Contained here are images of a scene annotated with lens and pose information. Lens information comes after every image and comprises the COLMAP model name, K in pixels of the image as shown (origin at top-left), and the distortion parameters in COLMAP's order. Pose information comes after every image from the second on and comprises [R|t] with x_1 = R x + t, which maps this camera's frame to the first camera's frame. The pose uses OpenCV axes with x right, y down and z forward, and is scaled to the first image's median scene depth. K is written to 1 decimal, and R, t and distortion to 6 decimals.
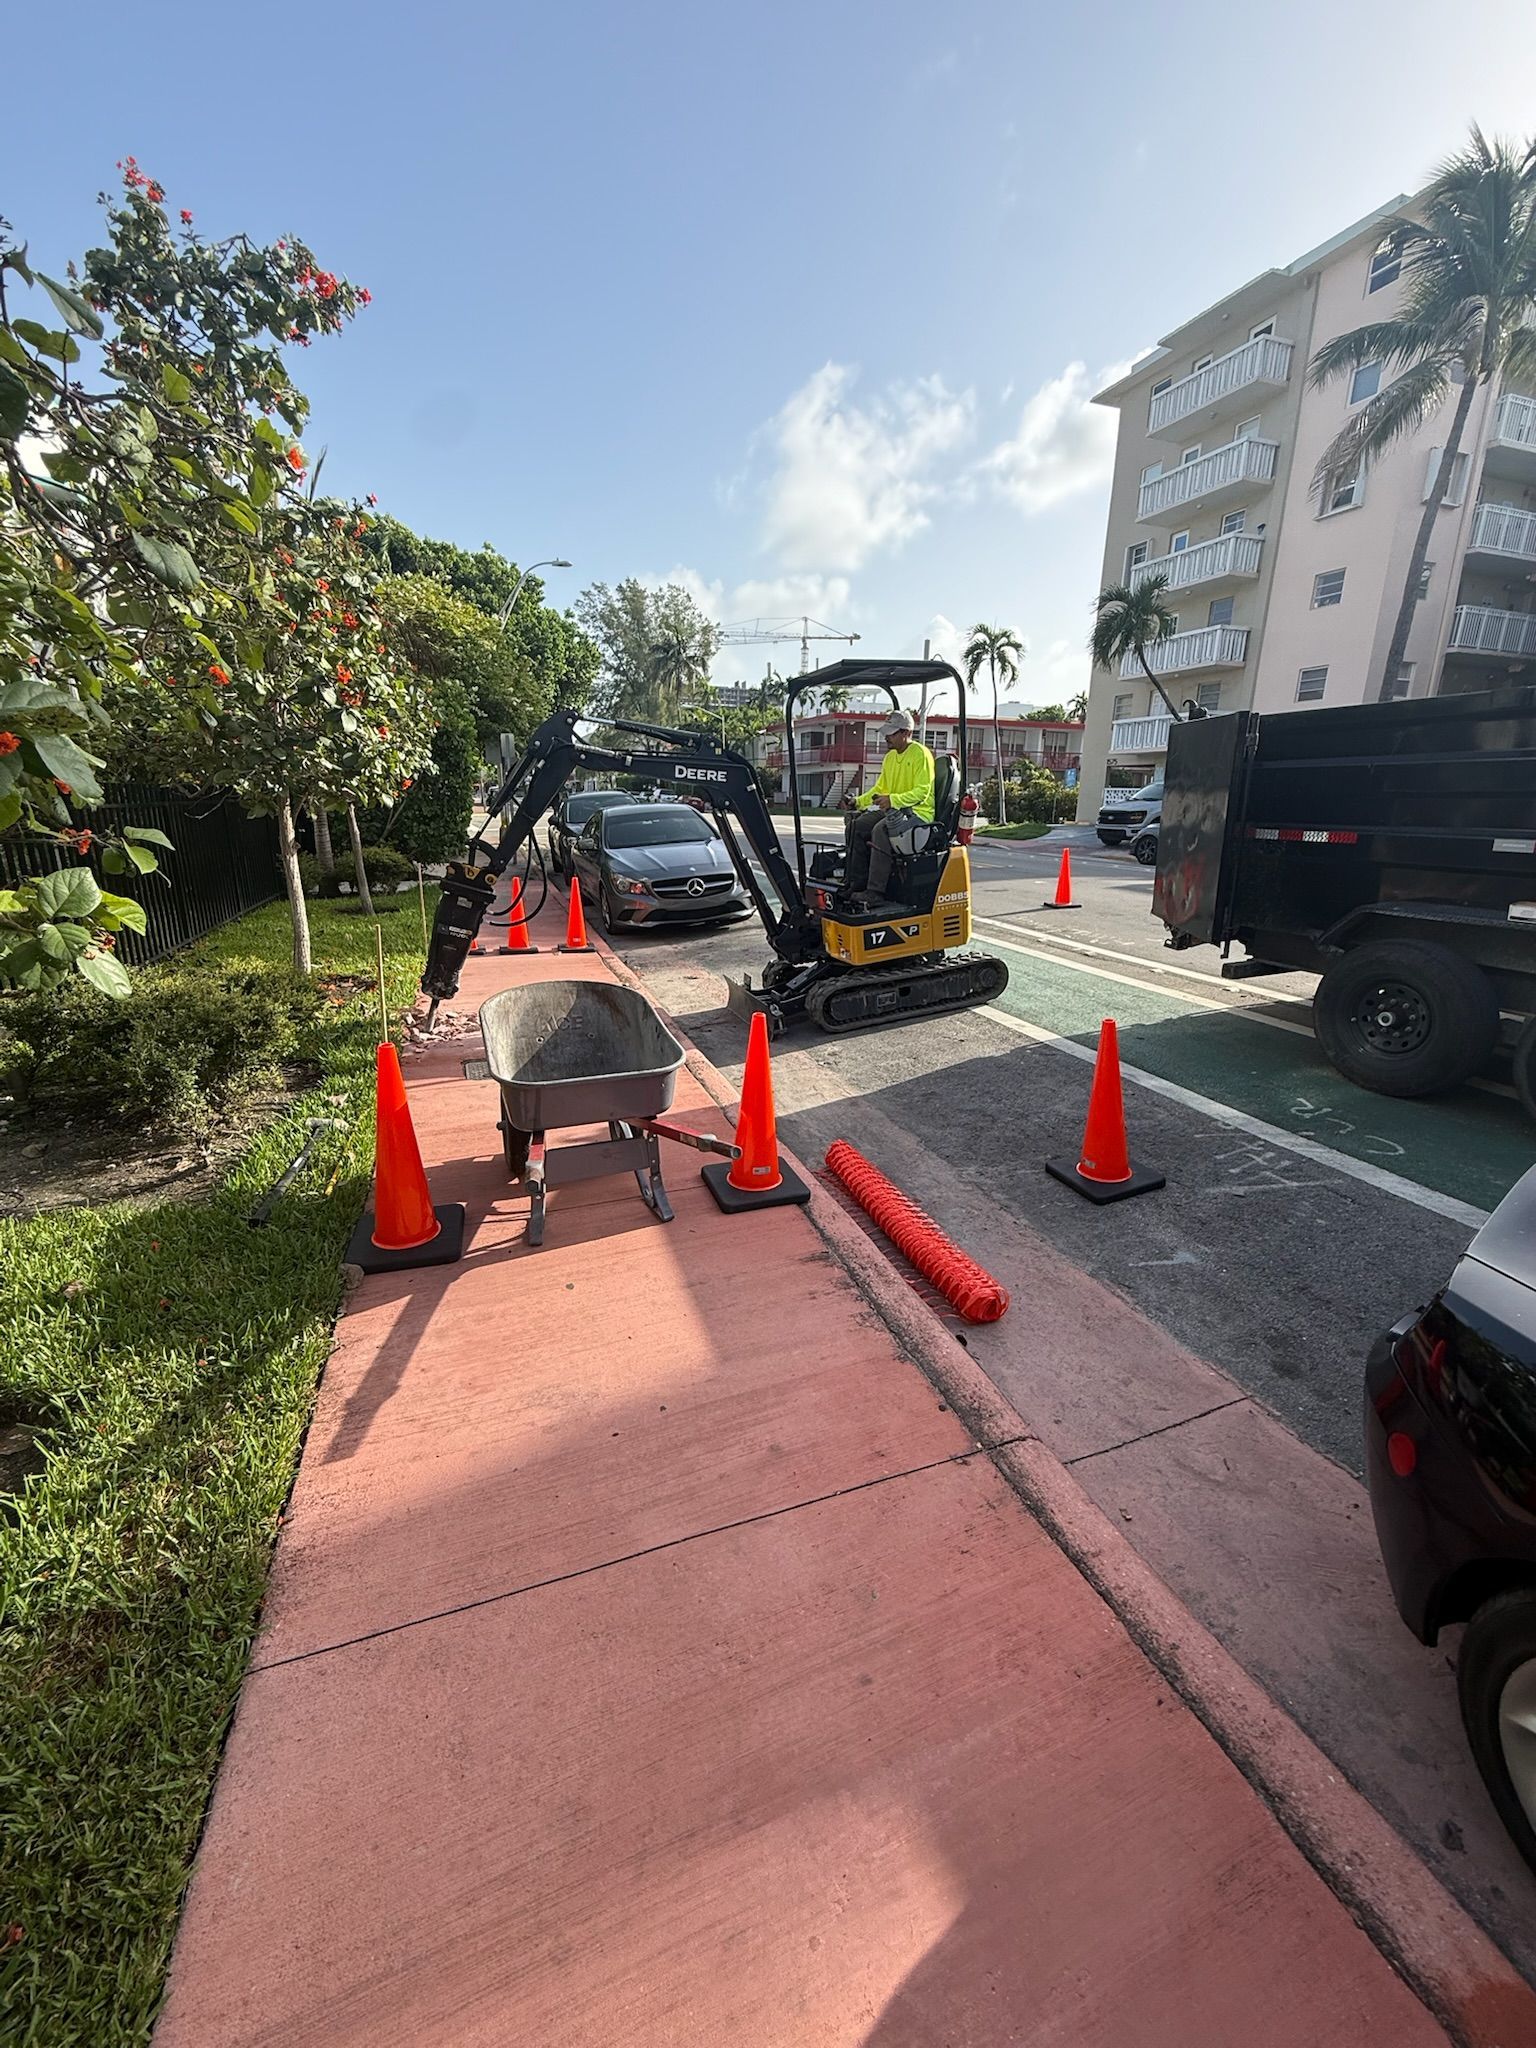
lens RADIAL K [[816.8, 0, 768.0], [0, 816.8, 1024.0], [0, 0, 1]] dist [0.001059, -0.000902]
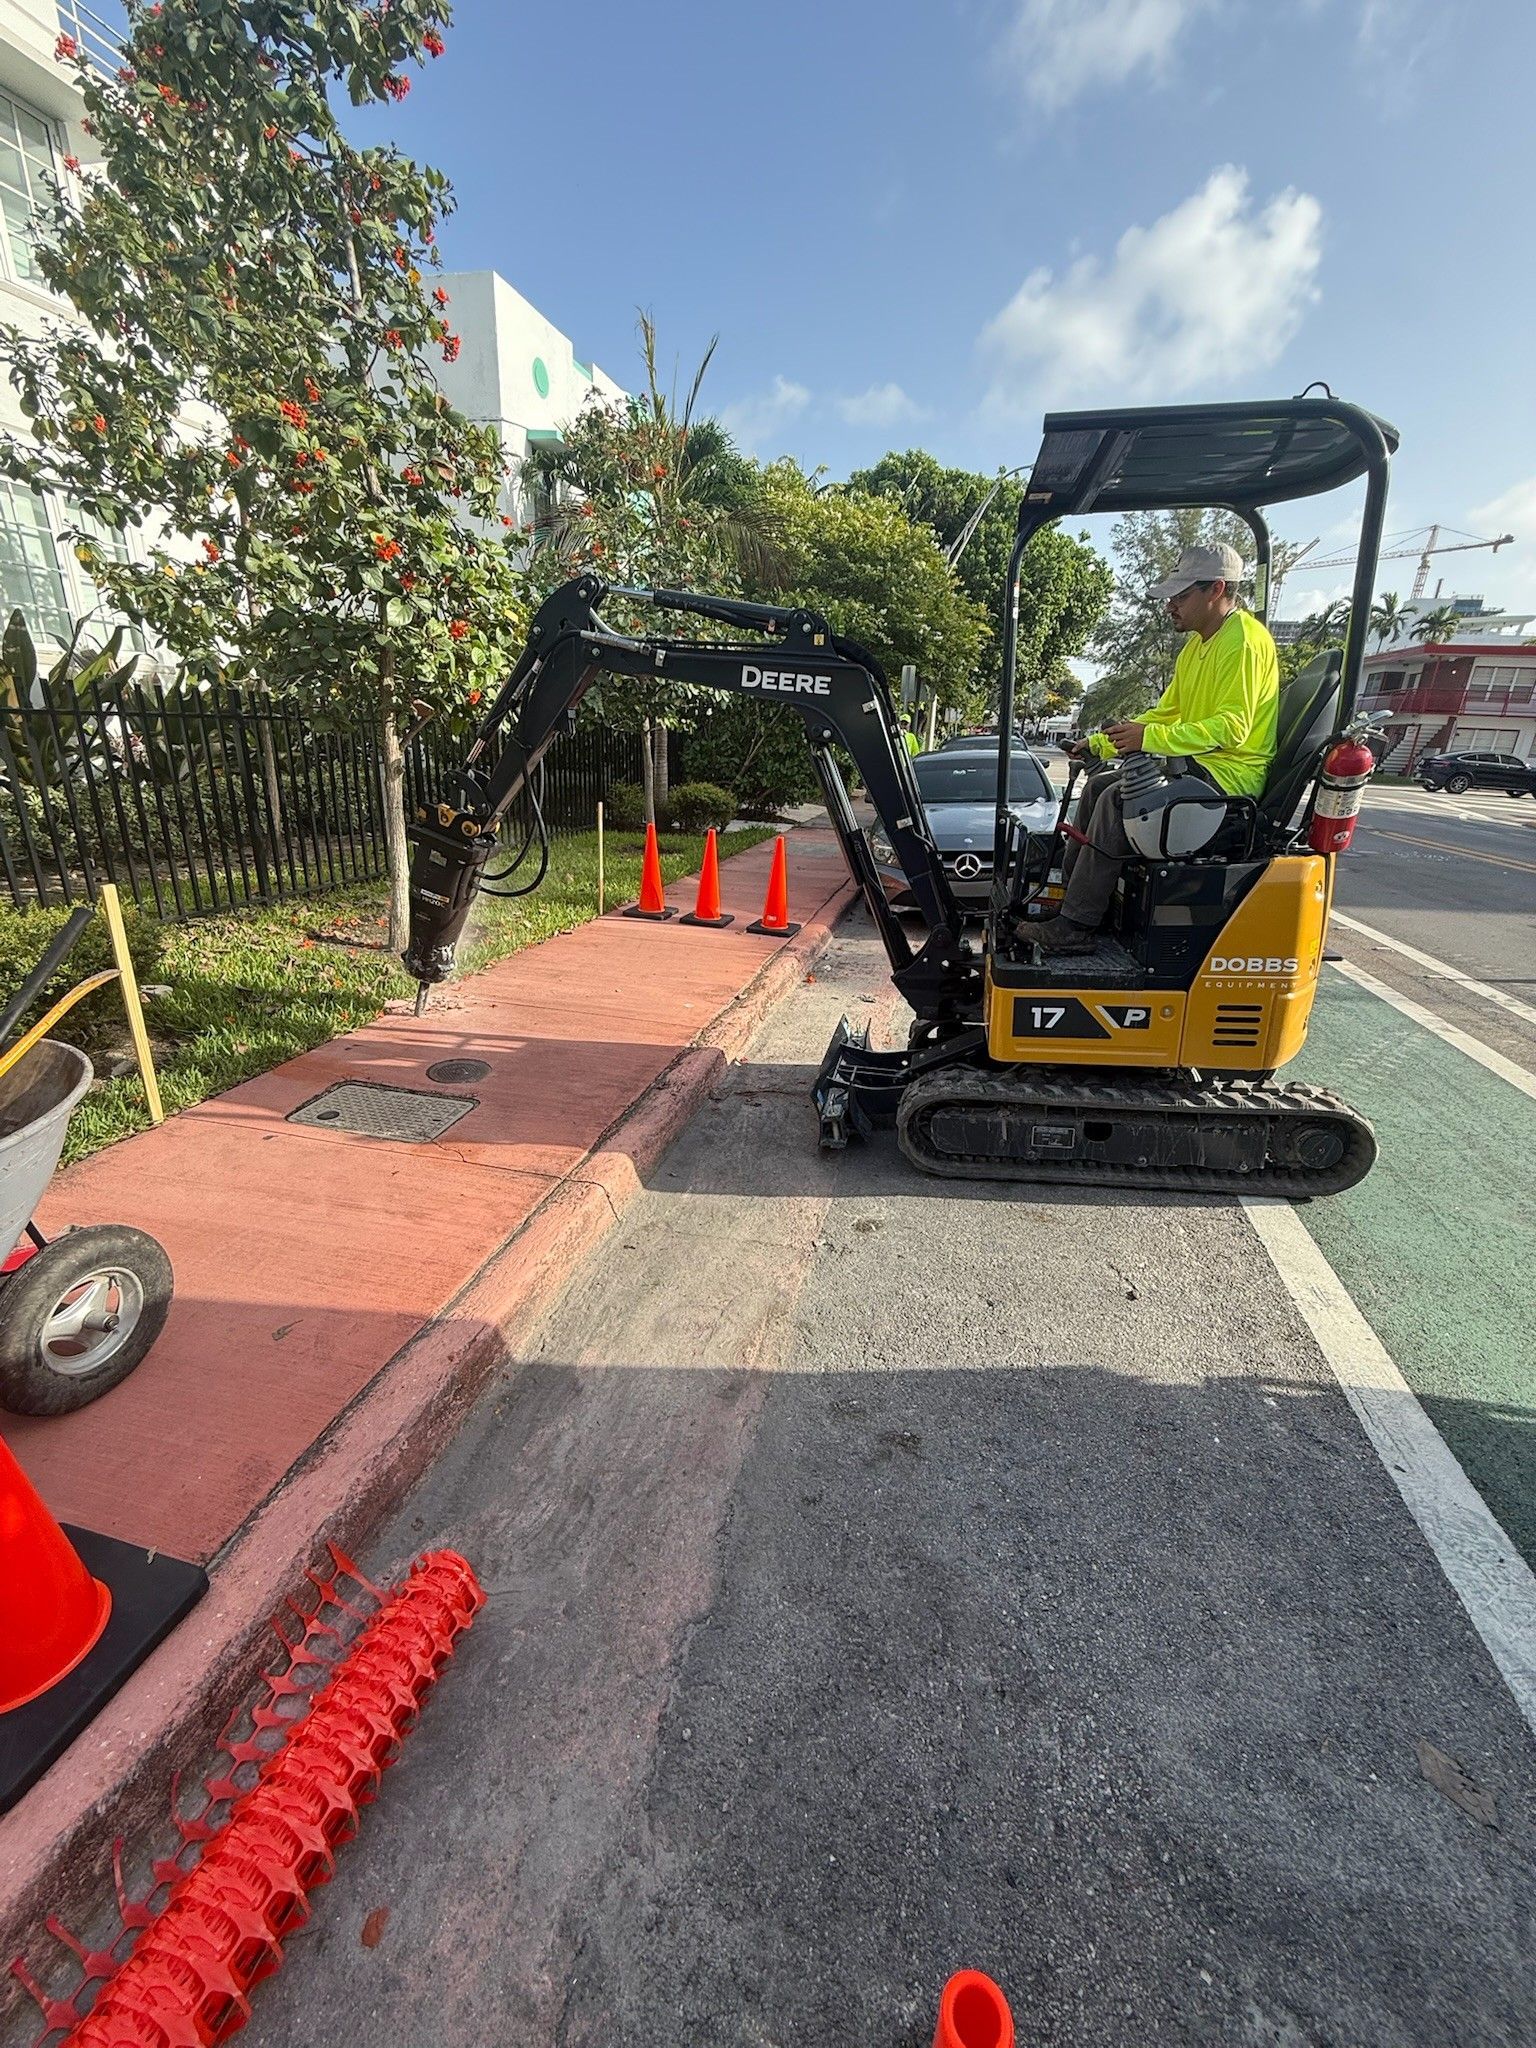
lens RADIAL K [[816.8, 0, 768.0], [0, 816.8, 1024.0], [0, 0, 1]] dist [0.001059, -0.000902]
pose [[0.836755, 0.212681, -0.504587, 0.236576], [-0.183511, 0.977118, 0.107536, -0.120735], [0.515912, 0.002616, 0.856638, 0.468578]]
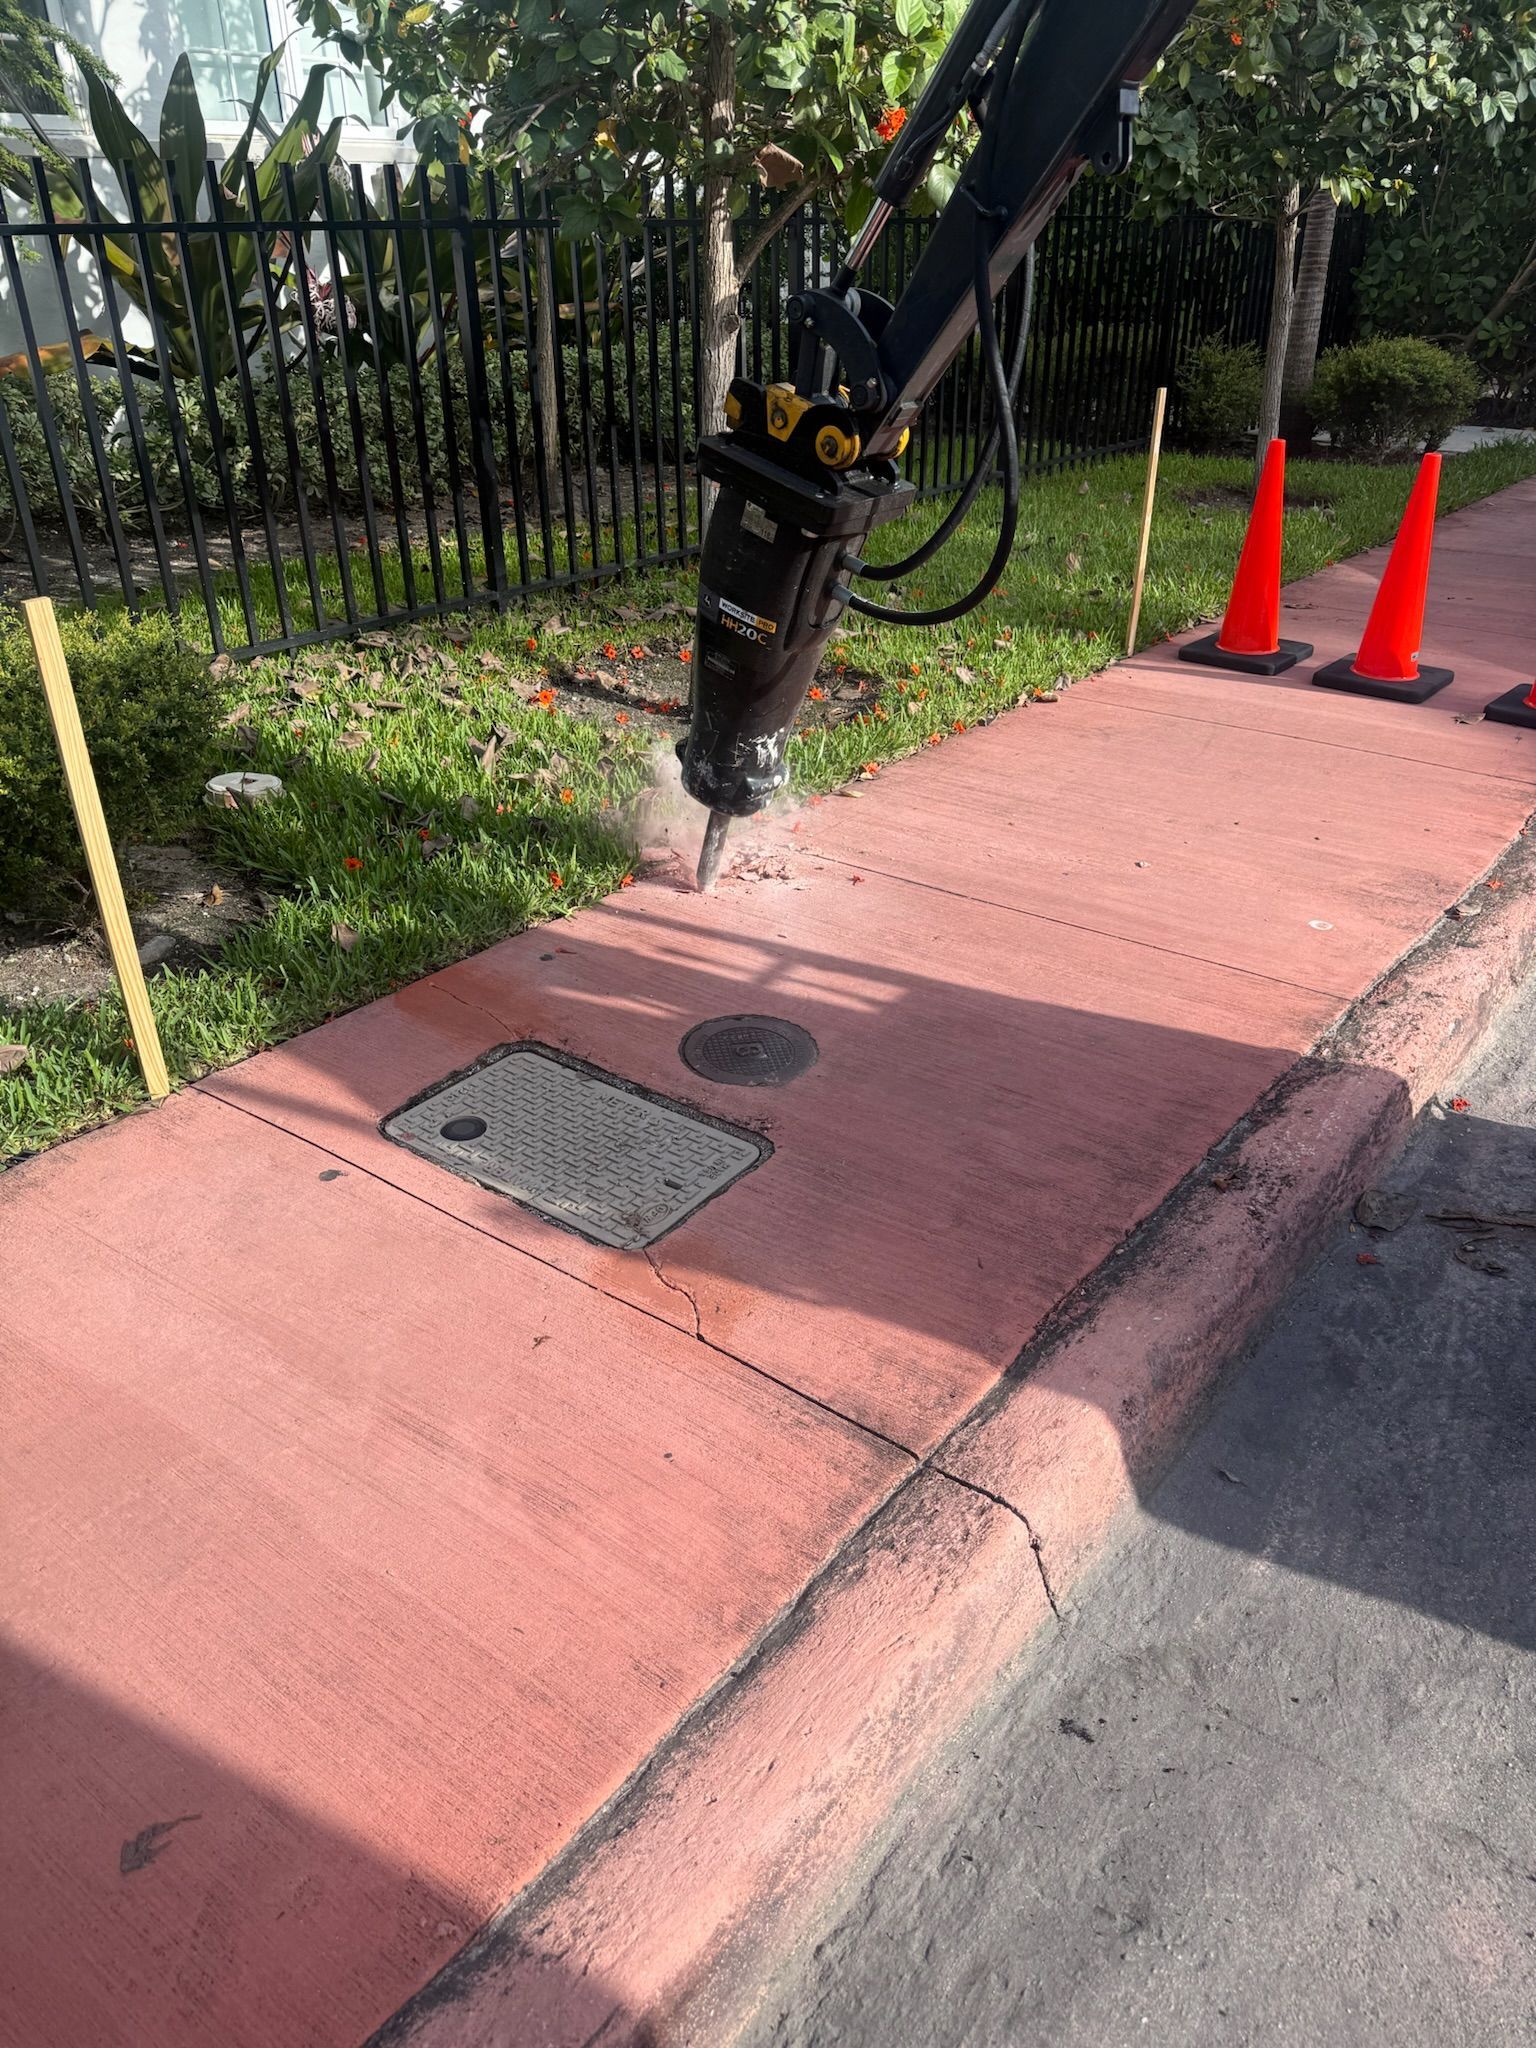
lens RADIAL K [[1415.1, 0, 795.9], [0, 1415.1, 1029.4], [0, 0, 1]] dist [0.040947, -0.045575]
pose [[0.538804, 0.396265, -0.743414, 0.080827], [-0.211172, 0.917818, 0.336178, -0.143172], [0.815535, -0.024146, 0.578204, 0.628810]]
